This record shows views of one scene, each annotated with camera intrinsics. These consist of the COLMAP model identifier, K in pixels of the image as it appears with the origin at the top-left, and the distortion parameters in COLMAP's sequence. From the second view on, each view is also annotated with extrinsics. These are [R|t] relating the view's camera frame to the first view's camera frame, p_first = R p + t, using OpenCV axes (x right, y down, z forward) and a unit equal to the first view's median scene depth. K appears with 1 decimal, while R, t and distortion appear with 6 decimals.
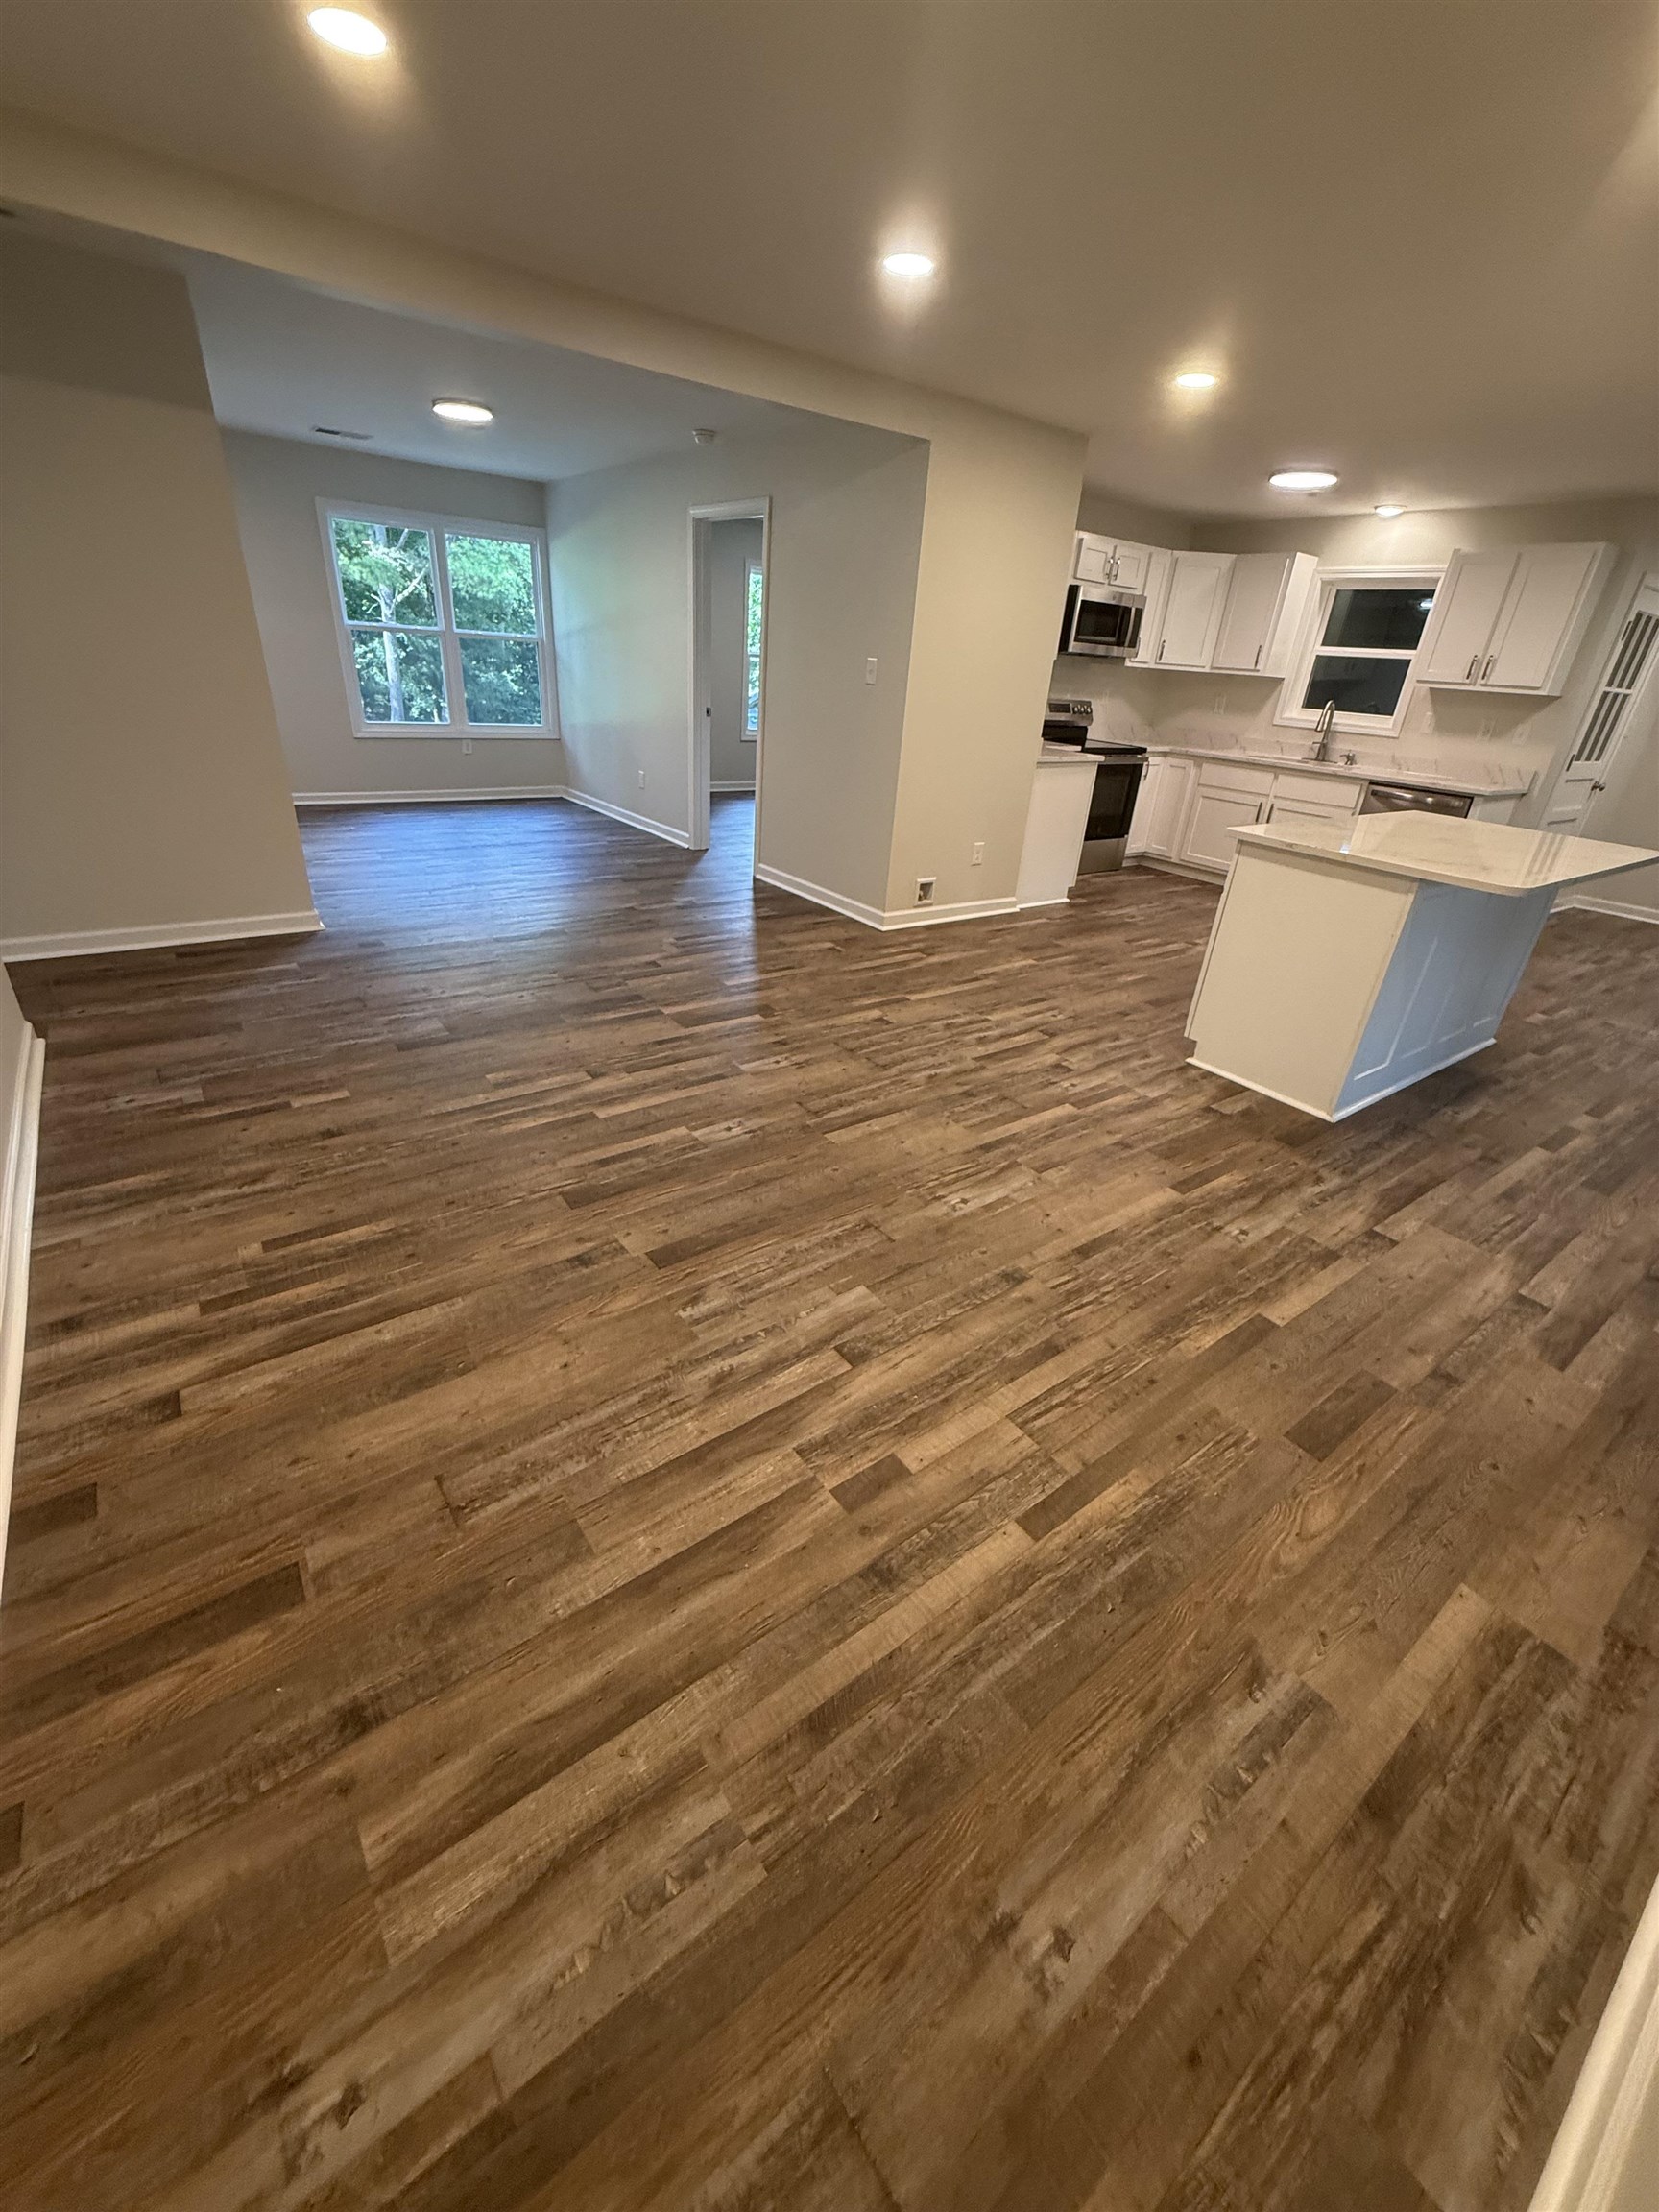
lens RADIAL K [[881.5, 0, 830.3], [0, 881.5, 1100.8], [0, 0, 1]] dist [-0.000794, 0.000459]
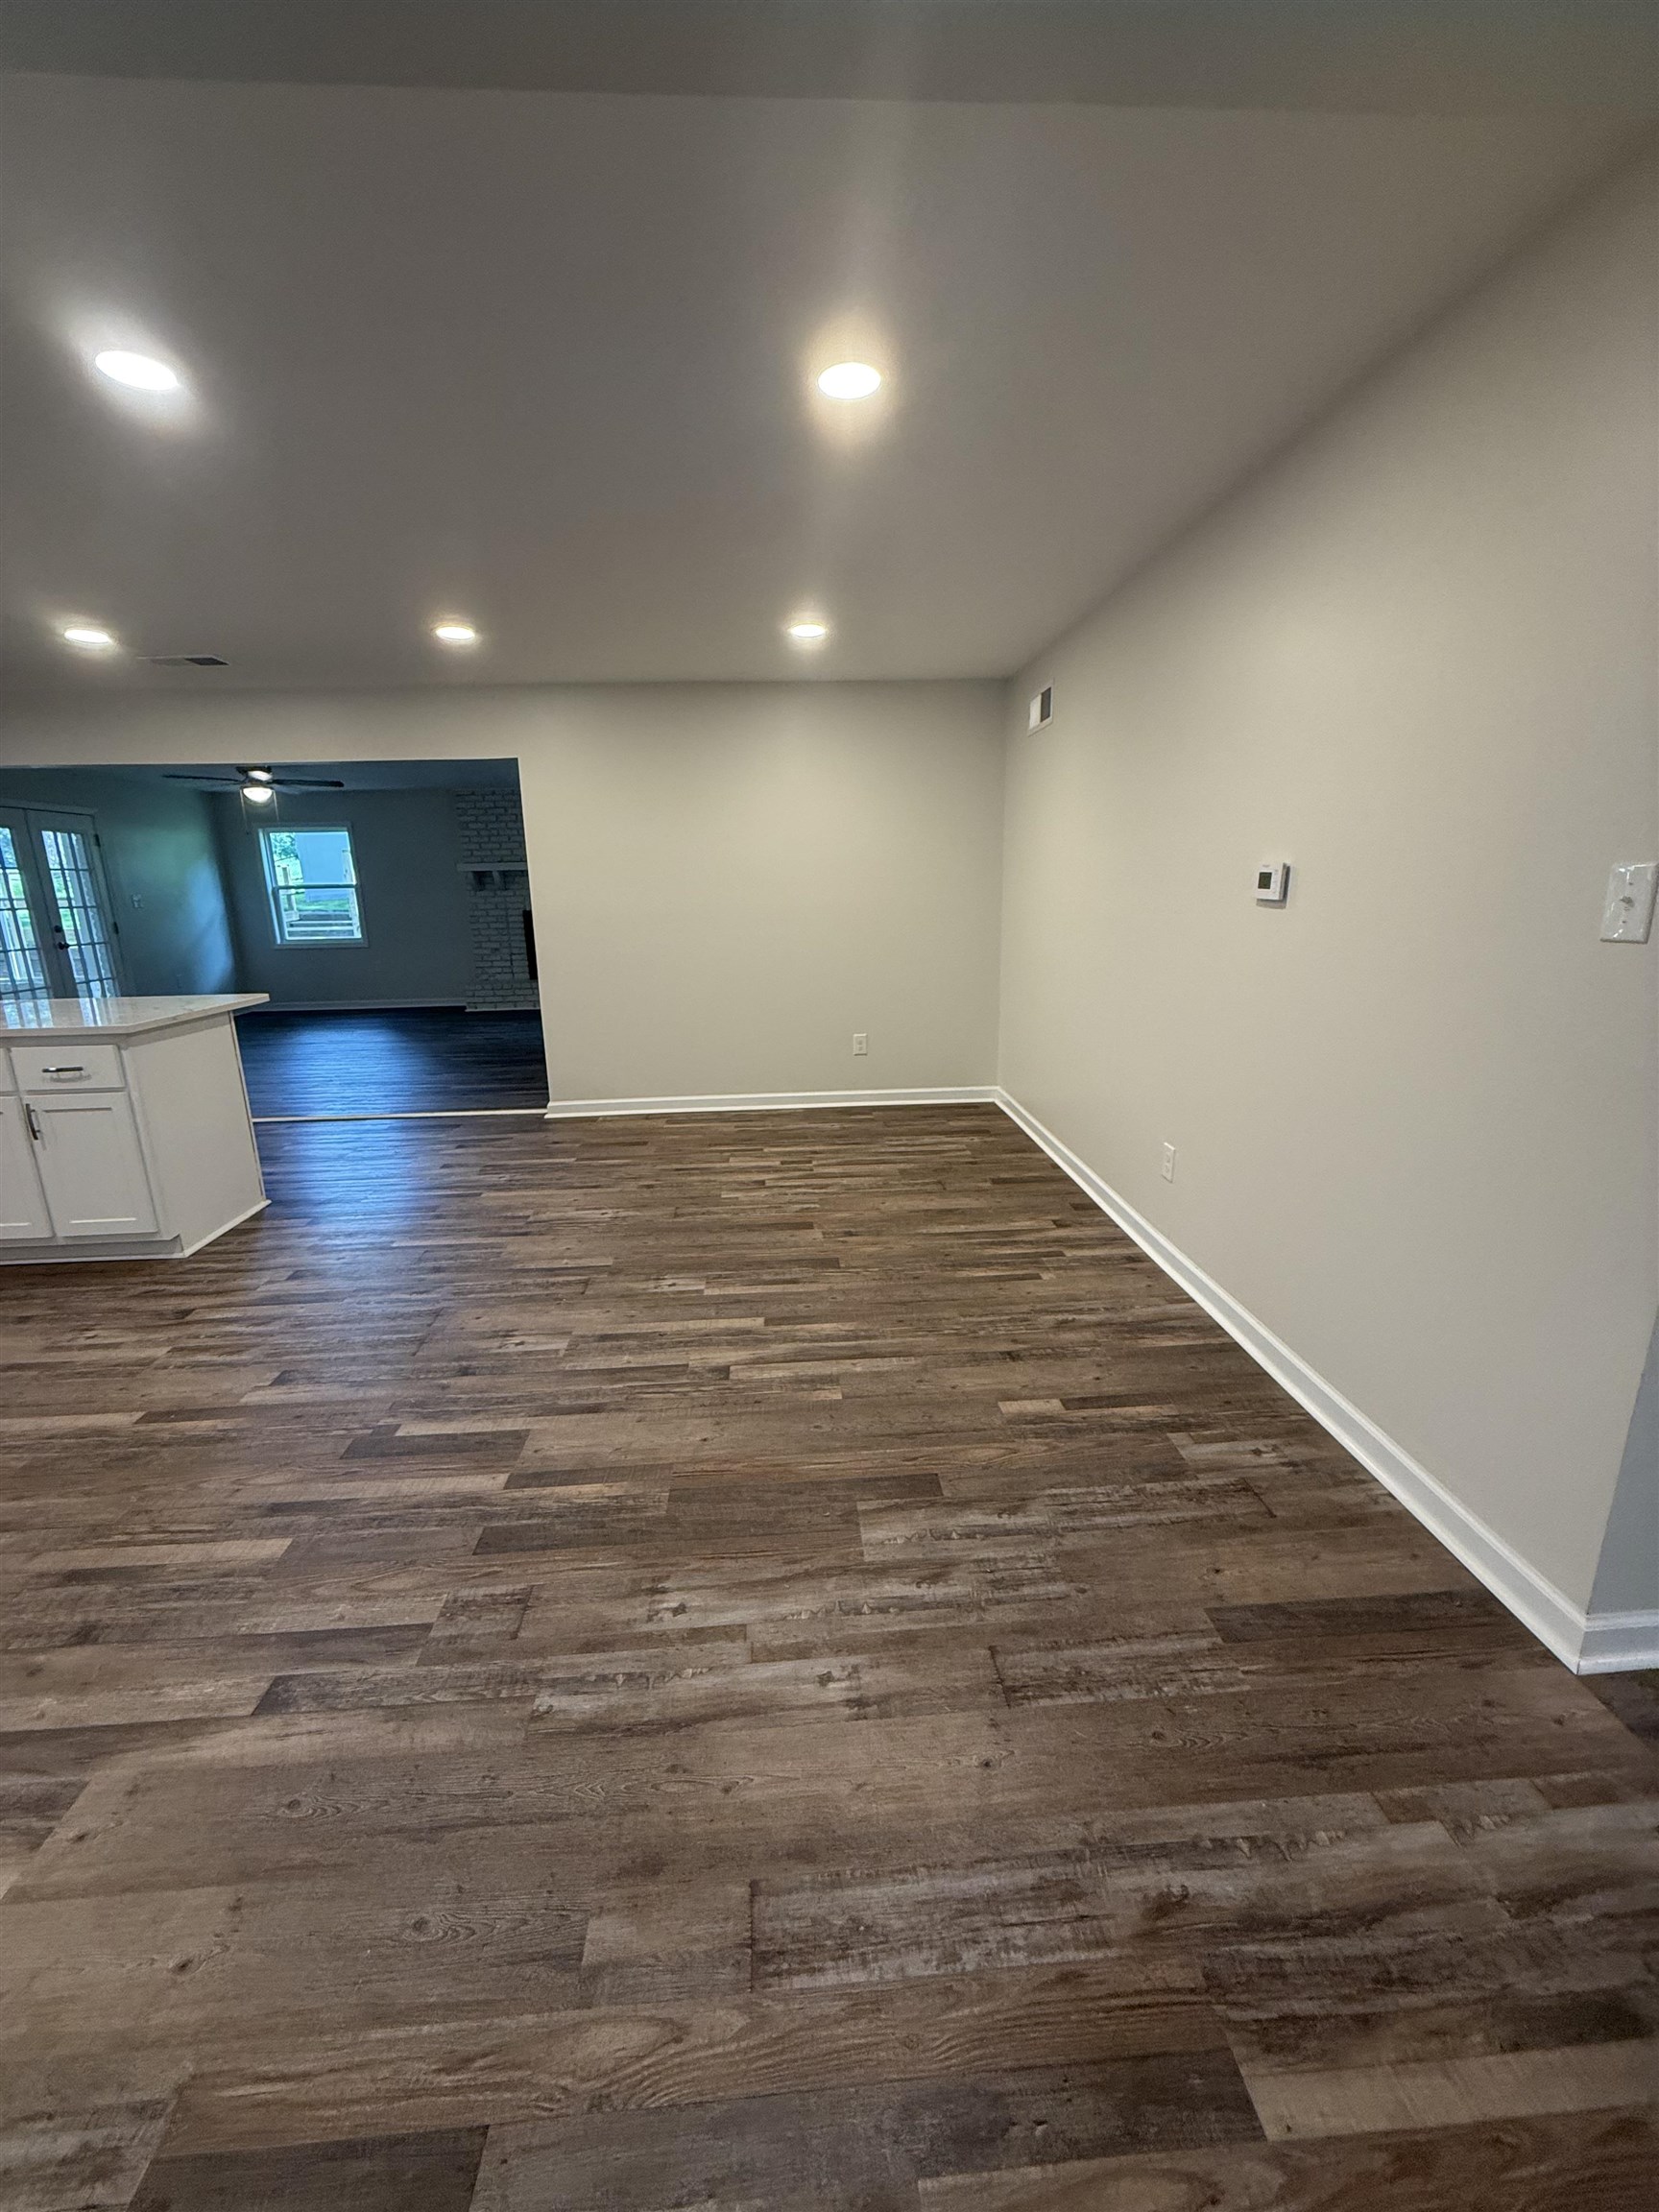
lens RADIAL K [[881.5, 0, 830.3], [0, 881.5, 1100.8], [0, 0, 1]] dist [-0.000794, 0.000459]
pose [[-0.839928, -0.181059, 0.511605, -0.829294], [0.212121, 0.758183, 0.616574, -0.802665], [-0.499526, 0.626400, -0.598412, 1.475887]]
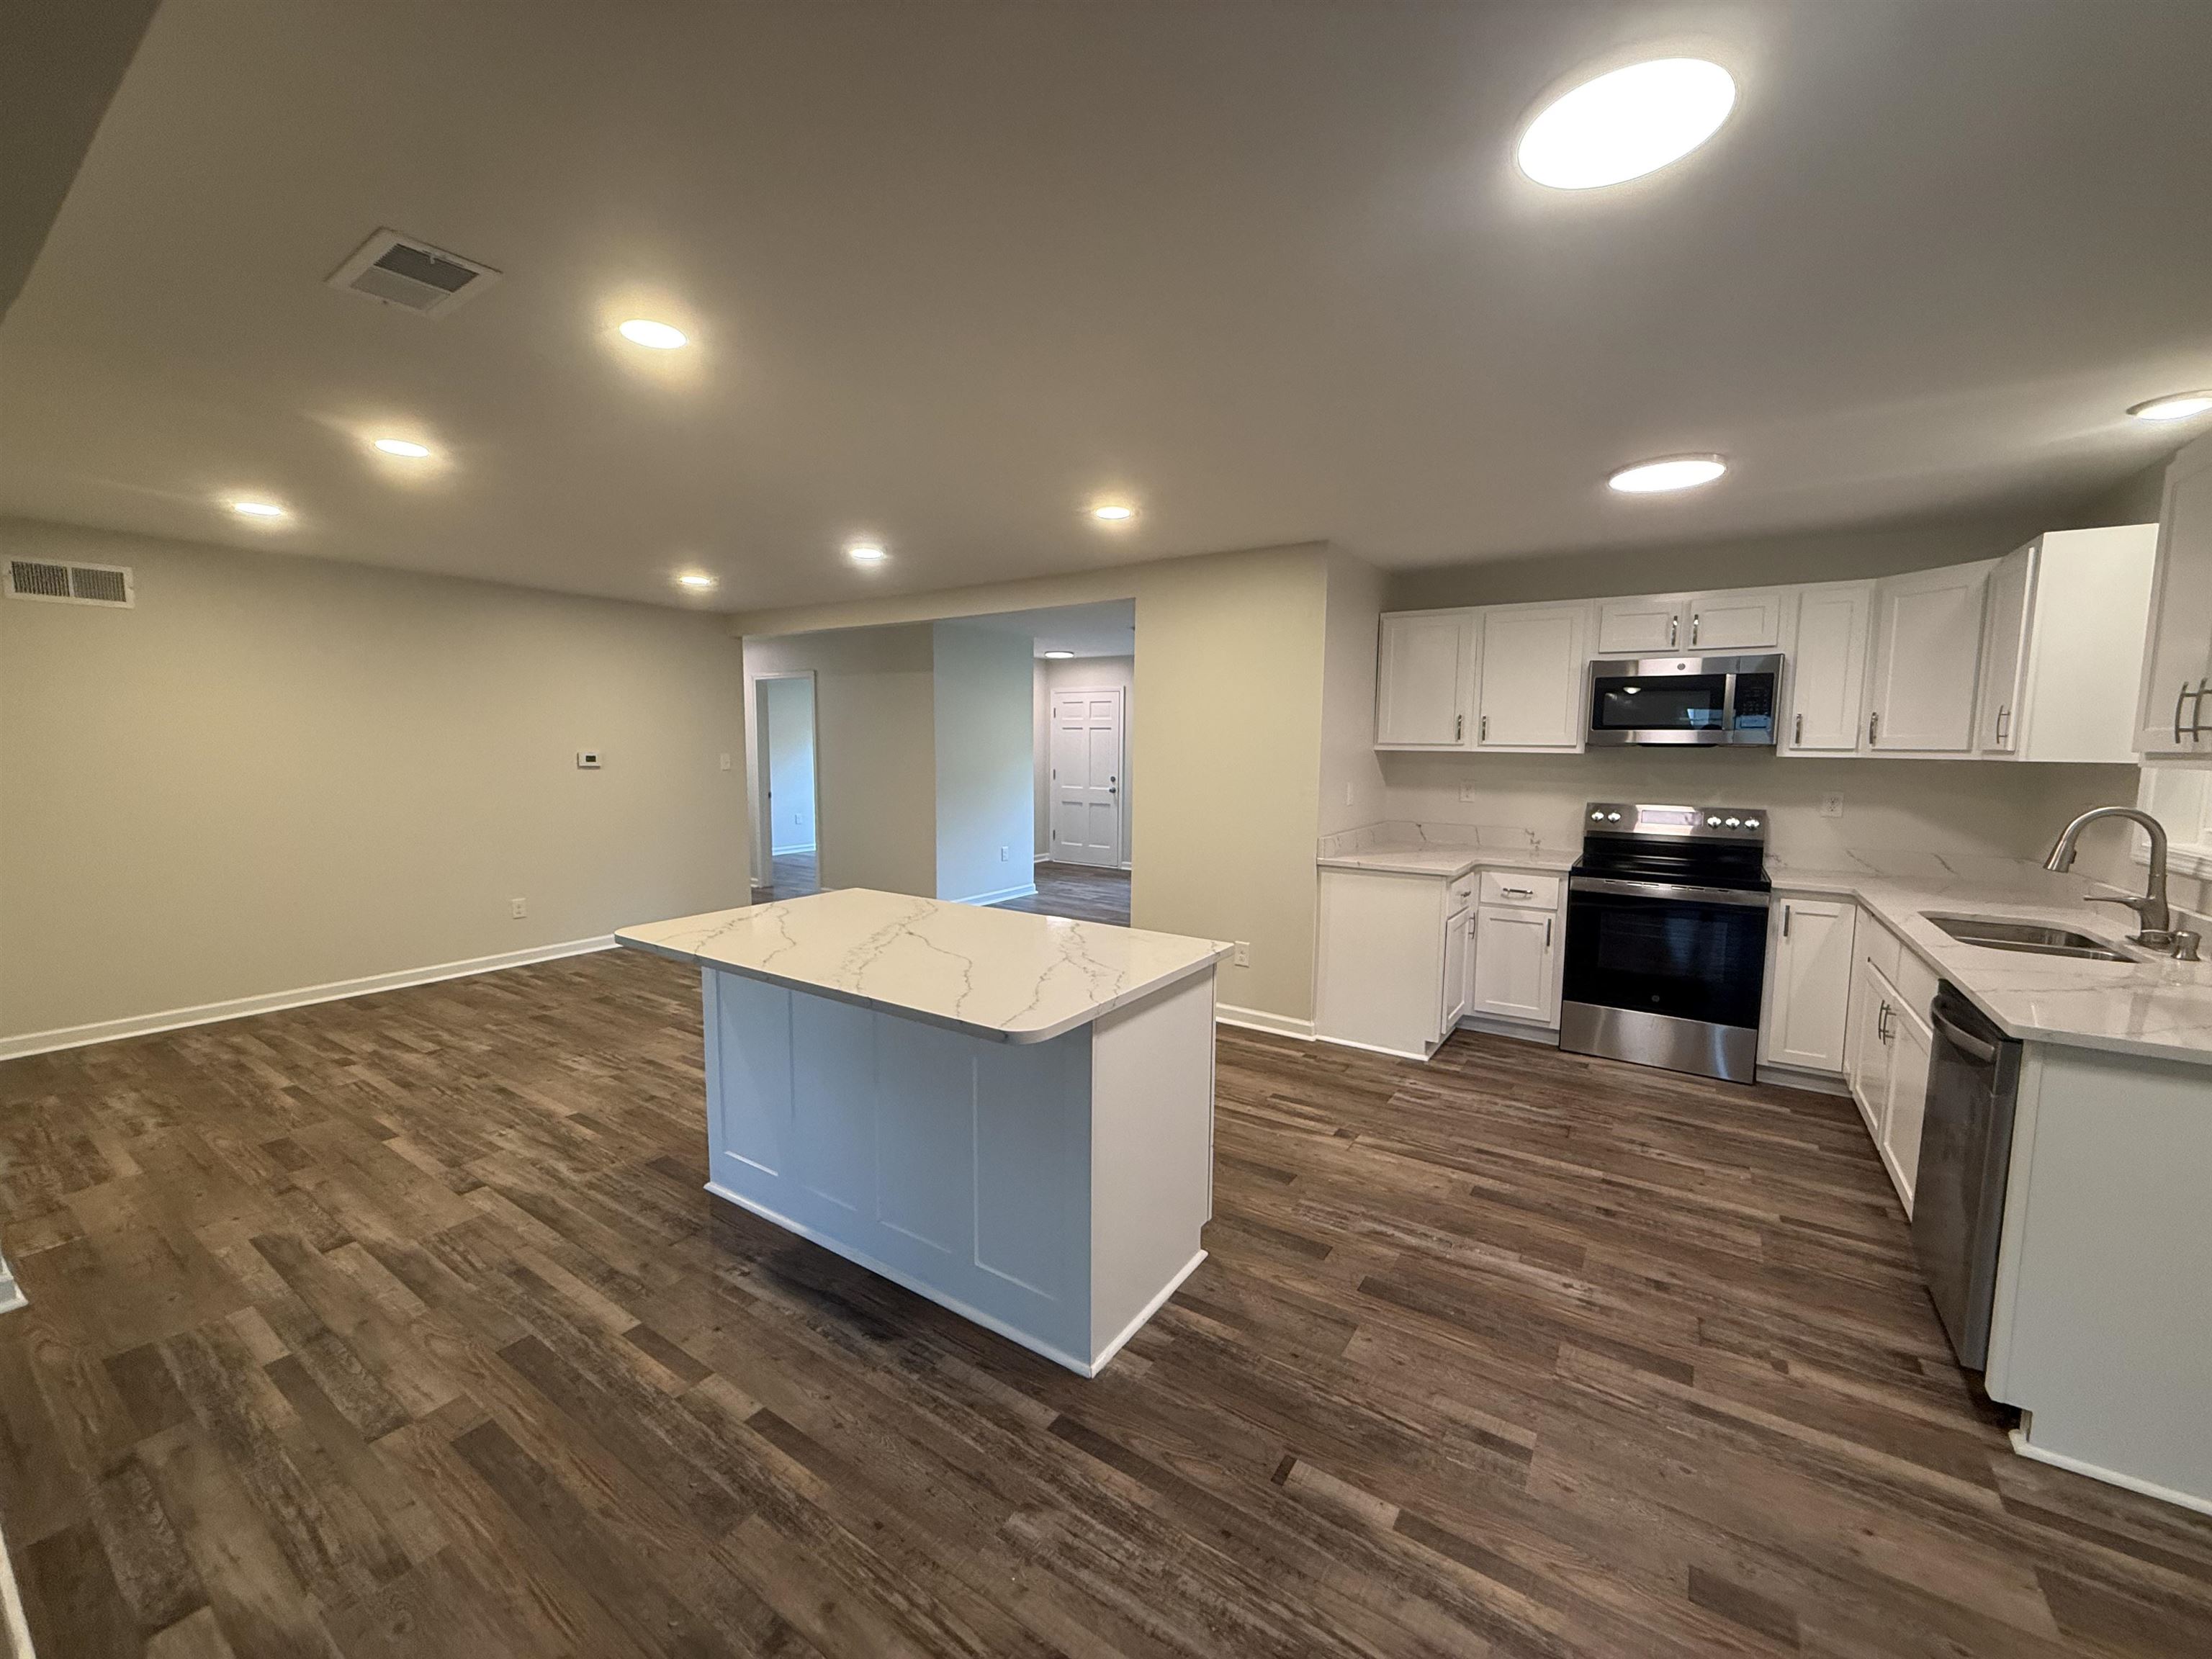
lens RADIAL K [[881.5, 0, 1100.3], [0, 881.5, 831.1], [0, 0, 1]] dist [-0.000794, 0.000459]
pose [[0.332397, 0.031582, -0.942611, 1.832566], [-0.416765, 0.901484, -0.116762, -0.440575], [0.846061, 0.431659, 0.312813, 1.055775]]
